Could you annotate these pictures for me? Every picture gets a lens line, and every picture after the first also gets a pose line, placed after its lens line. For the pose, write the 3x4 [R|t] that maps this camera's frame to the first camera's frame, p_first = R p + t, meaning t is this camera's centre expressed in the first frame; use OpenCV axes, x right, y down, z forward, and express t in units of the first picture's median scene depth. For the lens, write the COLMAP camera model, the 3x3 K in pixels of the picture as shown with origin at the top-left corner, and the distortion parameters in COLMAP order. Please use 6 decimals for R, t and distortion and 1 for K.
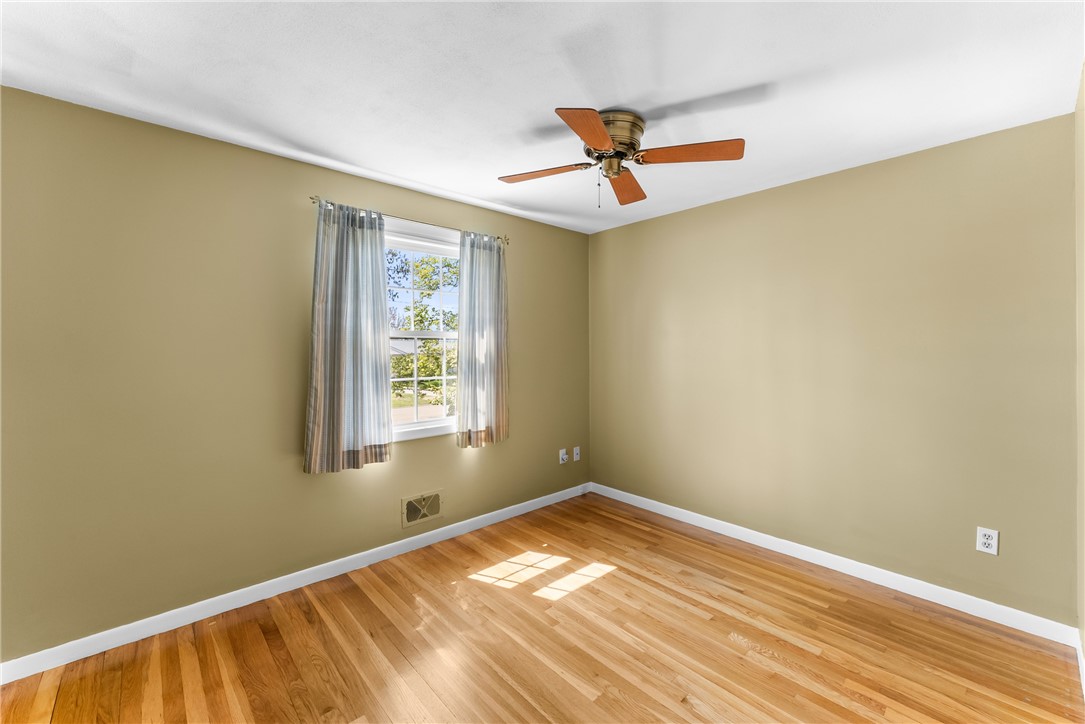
lens RADIAL K [[445.3, 0, 538.0], [0, 445.3, 357.0], [0, 0, 1]] dist [-0.004159, -0.000724]
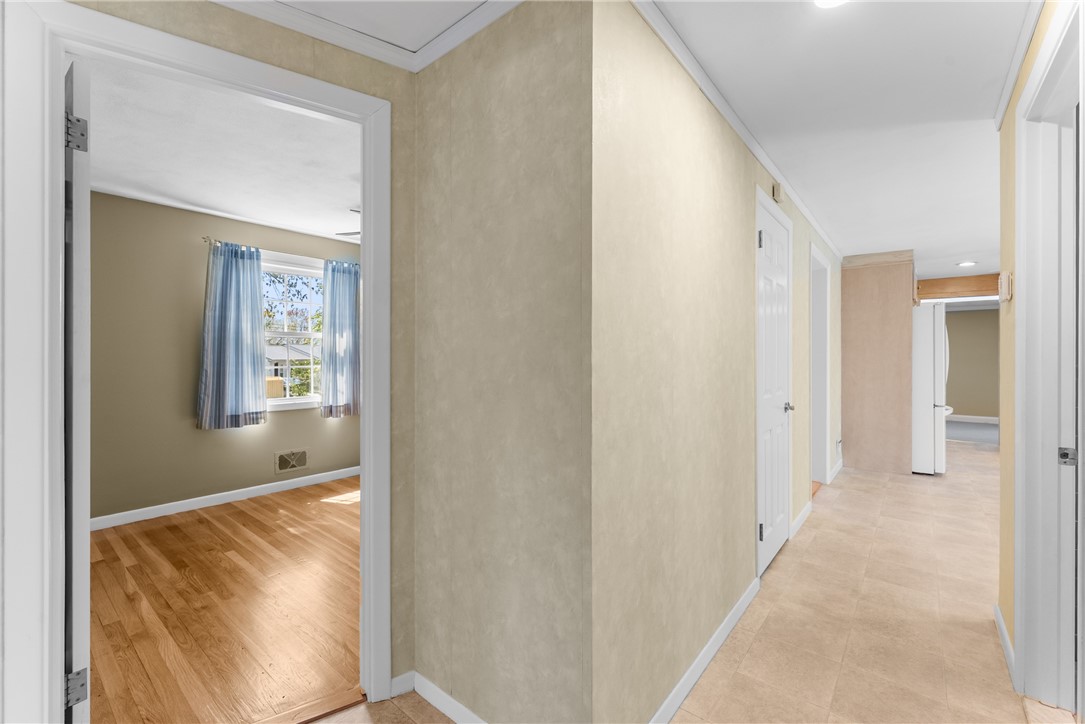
lens RADIAL K [[466.7, 0, 546.5], [0, 466.7, 361.9], [0, 0, 1]] dist [-0.000393, -0.000568]
pose [[0.987336, 0.002778, 0.158619, 0.324264], [-0.002148, 0.999989, -0.004144, 0.043177], [-0.158628, 0.003750, 0.987331, -0.619951]]
